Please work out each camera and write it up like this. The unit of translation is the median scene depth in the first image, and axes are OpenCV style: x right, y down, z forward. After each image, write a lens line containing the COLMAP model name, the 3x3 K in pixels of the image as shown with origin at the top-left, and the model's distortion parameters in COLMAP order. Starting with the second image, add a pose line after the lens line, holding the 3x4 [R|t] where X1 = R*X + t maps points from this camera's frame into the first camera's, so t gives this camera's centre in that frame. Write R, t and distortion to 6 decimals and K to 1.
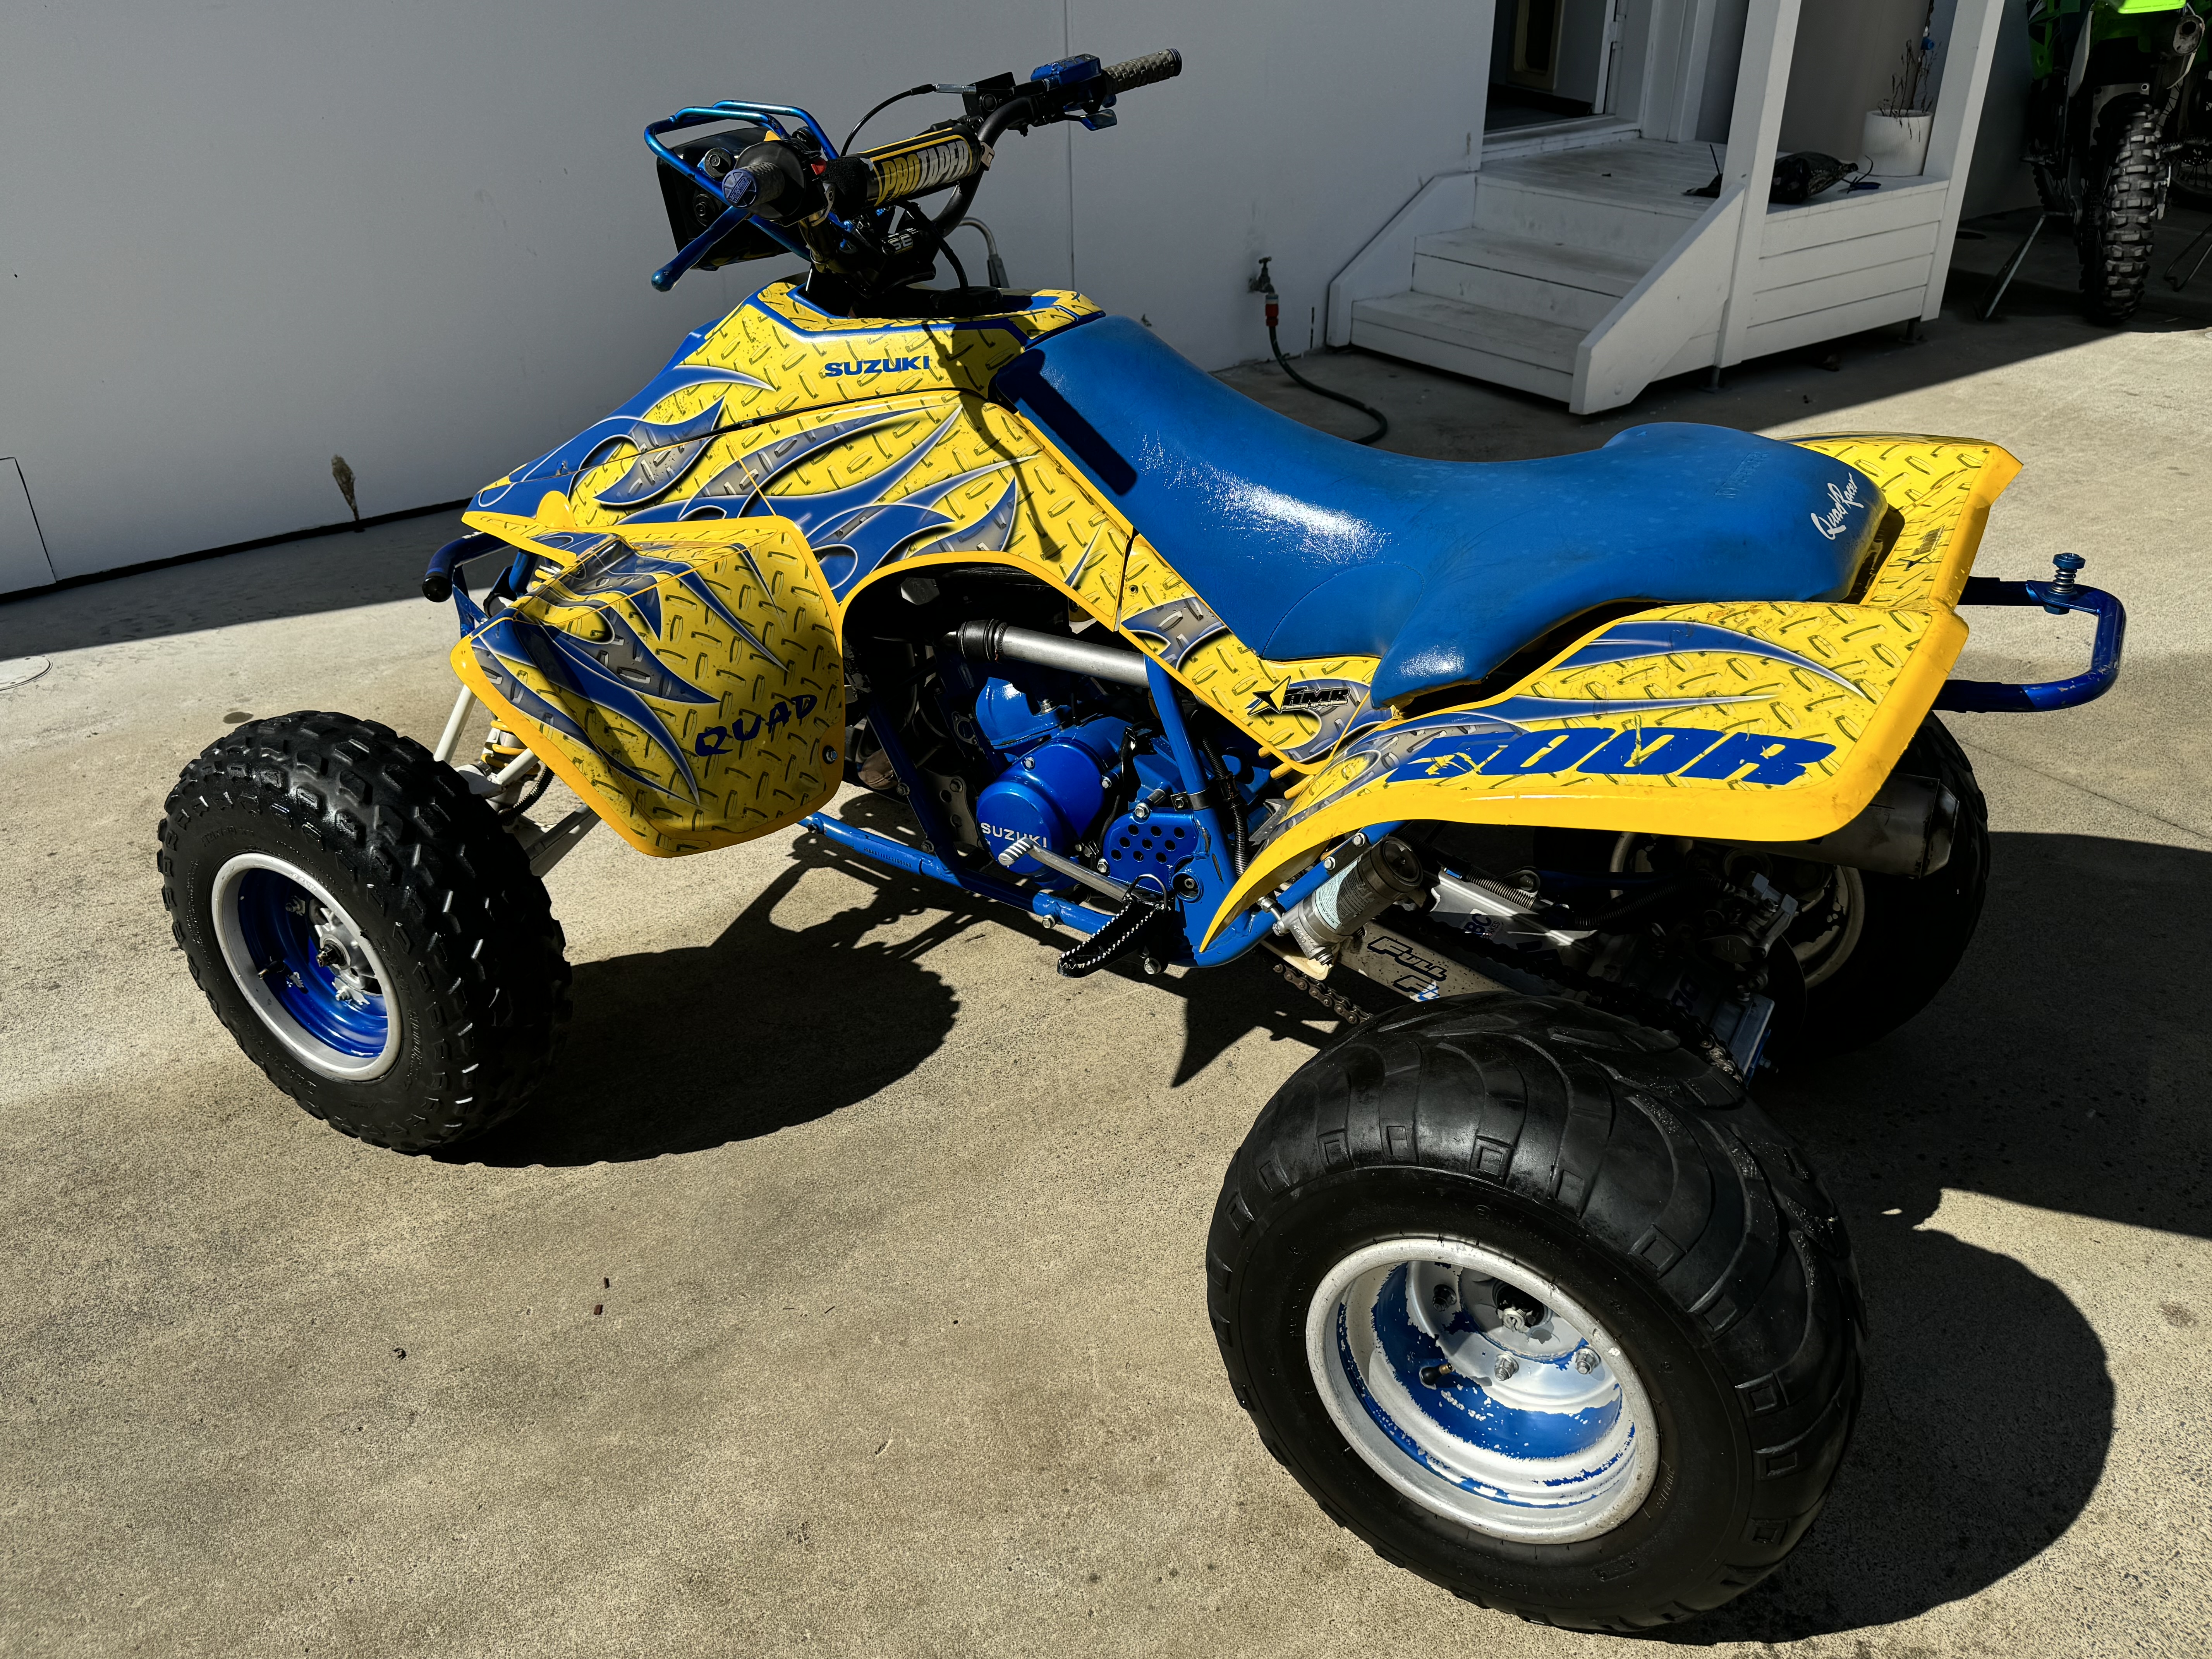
lens RADIAL K [[1748.6, 0, 1125.7], [0, 1748.6, 860.3], [0, 0, 1]] dist [0.049909, -0.054020]
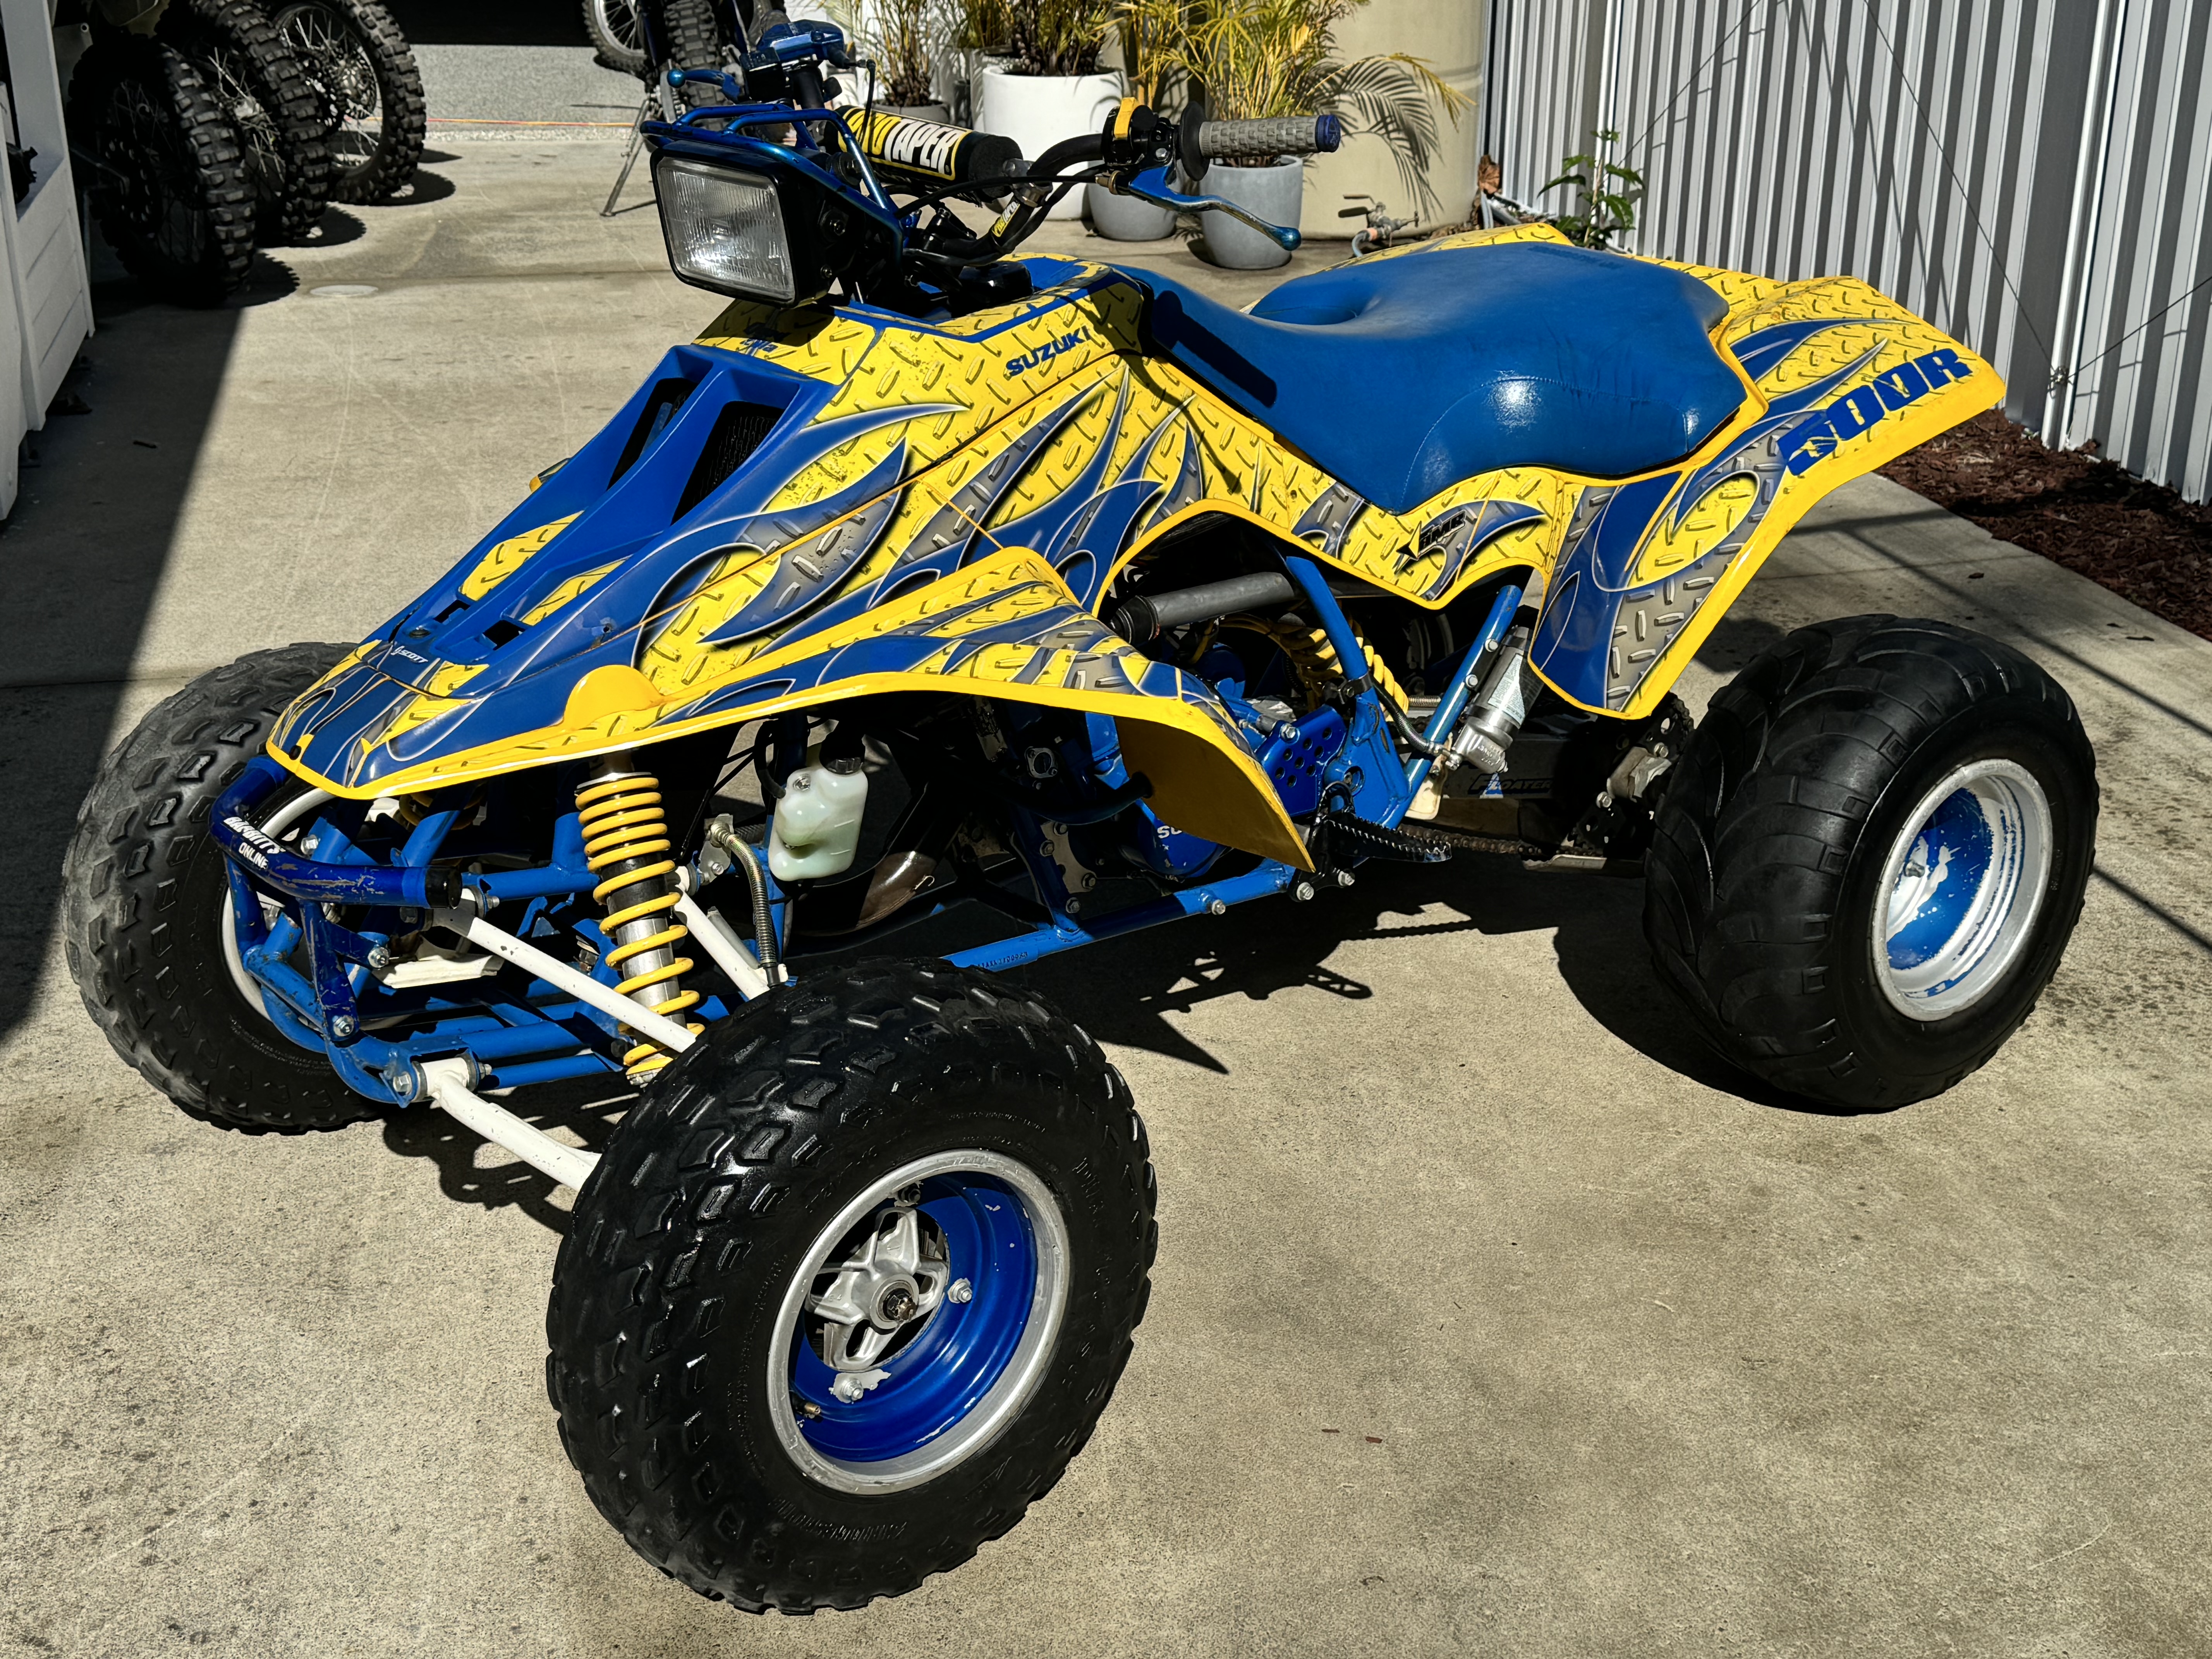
lens RADIAL K [[2791.2, 0, 1110.6], [0, 2791.2, 835.4], [0, 0, 1]] dist [0.037644, 0.000000]
pose [[0.391307, -0.339866, 0.855202, -1.421610], [0.457691, 0.878093, 0.139542, -0.247328], [-0.798372, 0.336814, 0.499157, 0.346136]]
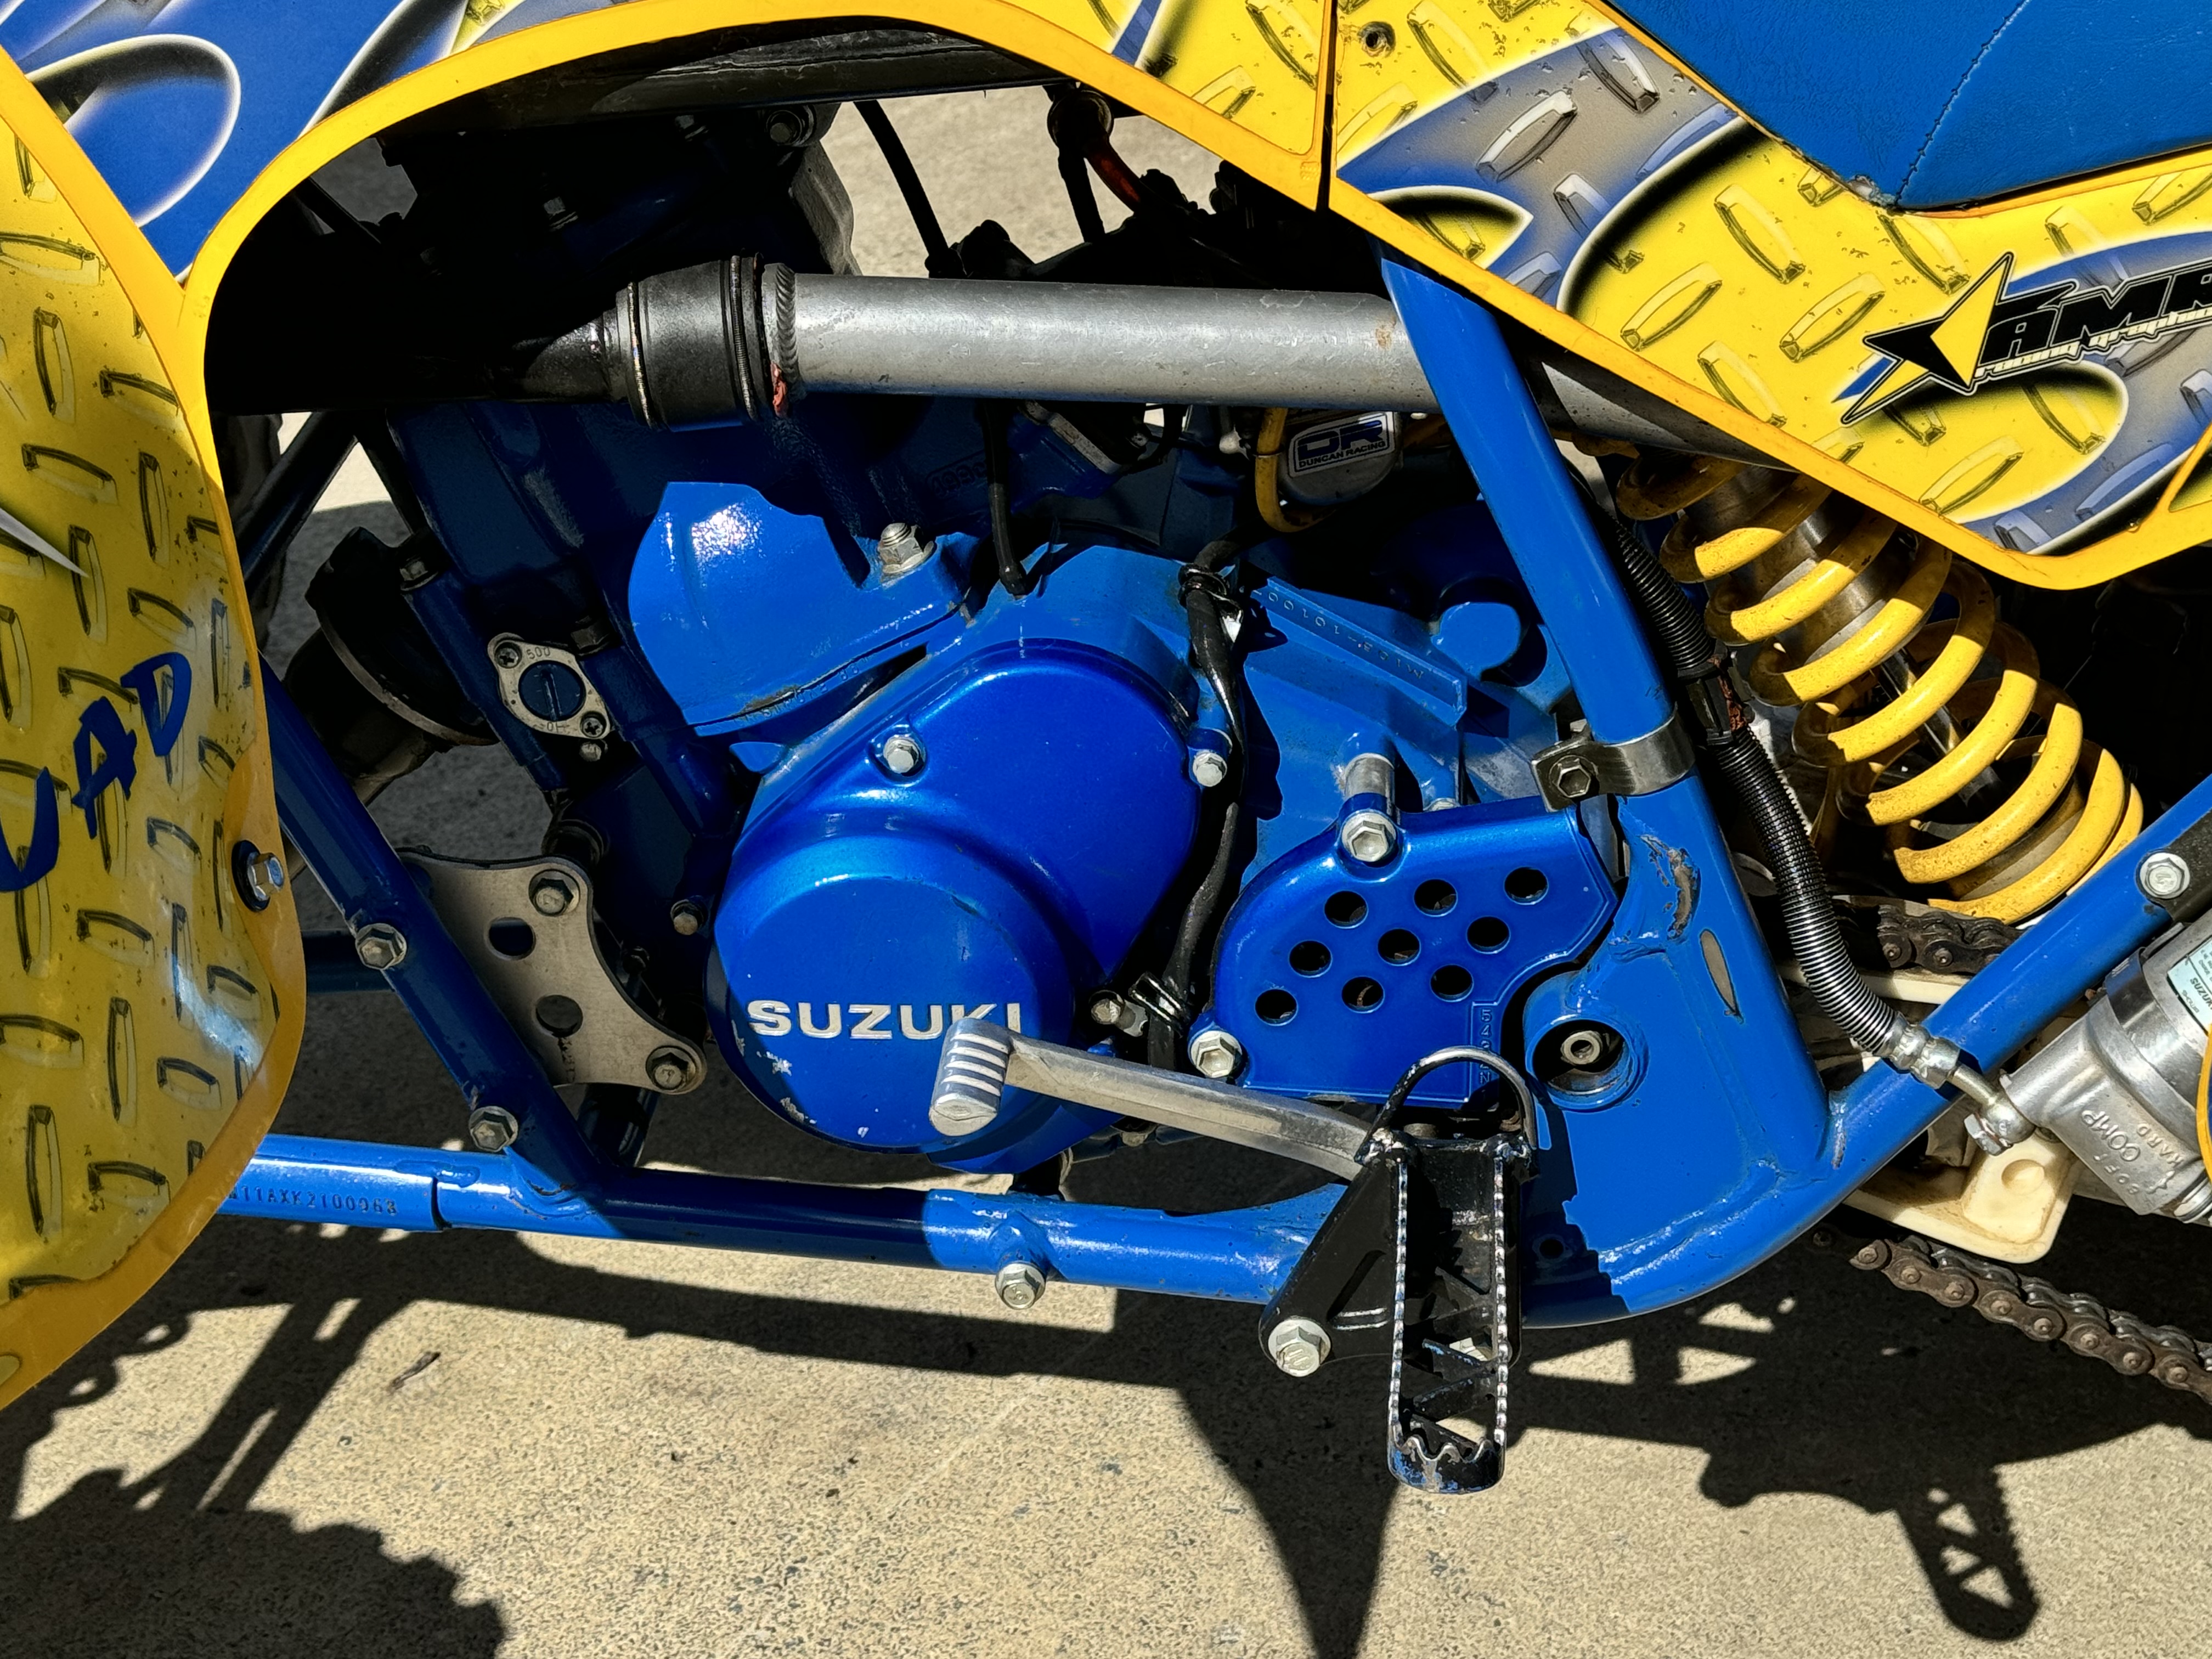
lens RADIAL K [[3648.7, 0, 1112.5], [0, 3648.7, 832.9], [0, 0, 1]] dist [0.112146, 0.000000]
pose [[0.907334, -0.205890, 0.366544, -0.259298], [0.207256, 0.977620, 0.036097, -0.061952], [-0.365773, 0.043217, 0.929700, 0.478757]]
